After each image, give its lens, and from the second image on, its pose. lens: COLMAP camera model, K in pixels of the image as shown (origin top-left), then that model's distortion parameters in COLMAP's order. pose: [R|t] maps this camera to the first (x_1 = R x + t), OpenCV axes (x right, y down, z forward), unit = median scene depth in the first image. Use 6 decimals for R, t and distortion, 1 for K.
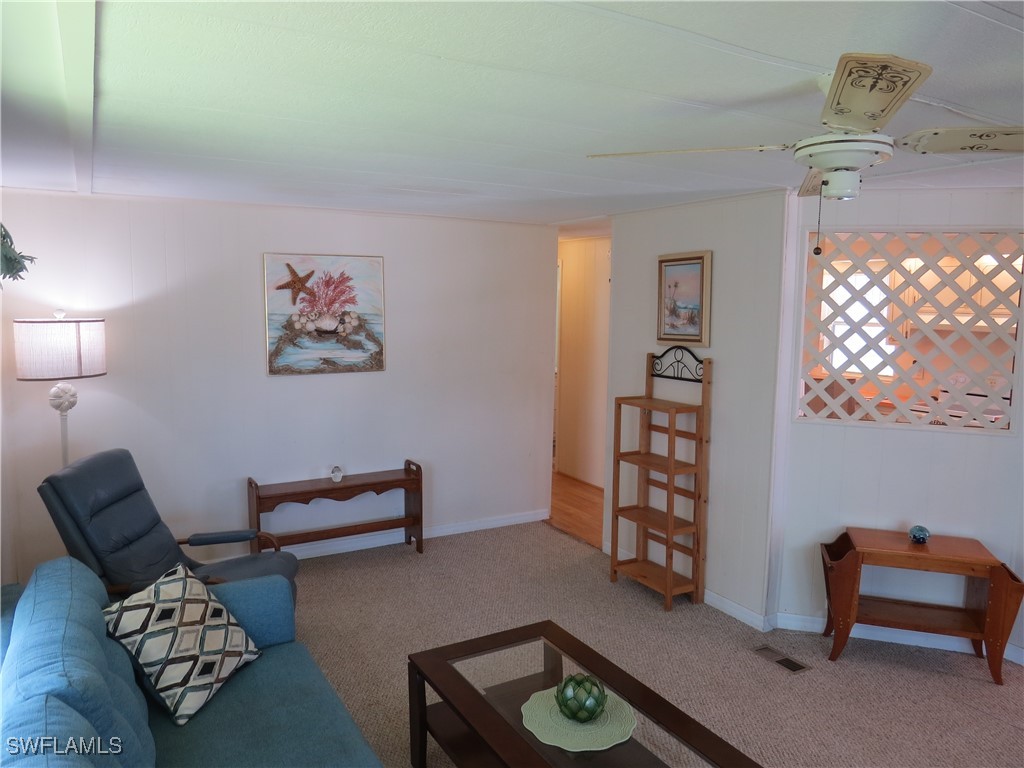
lens RADIAL K [[738.5, 0, 513.6], [0, 738.5, 382.0], [0, 0, 1]] dist [-0.013092, 0.008950]
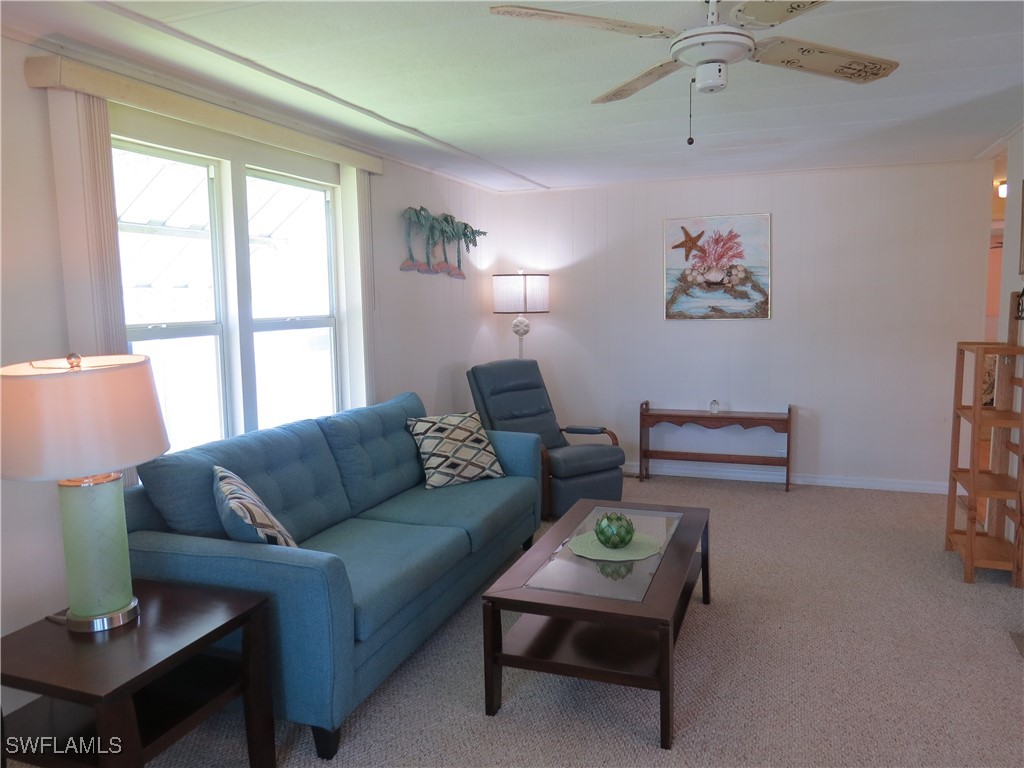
lens RADIAL K [[738.5, 0, 522.4], [0, 738.5, 380.3], [0, 0, 1]] dist [-0.013092, 0.008950]
pose [[0.636484, 0.063985, -0.768631, 0.465182], [-0.064506, 0.997478, 0.029619, 0.070876], [0.768588, 0.030729, 0.639006, 0.032708]]
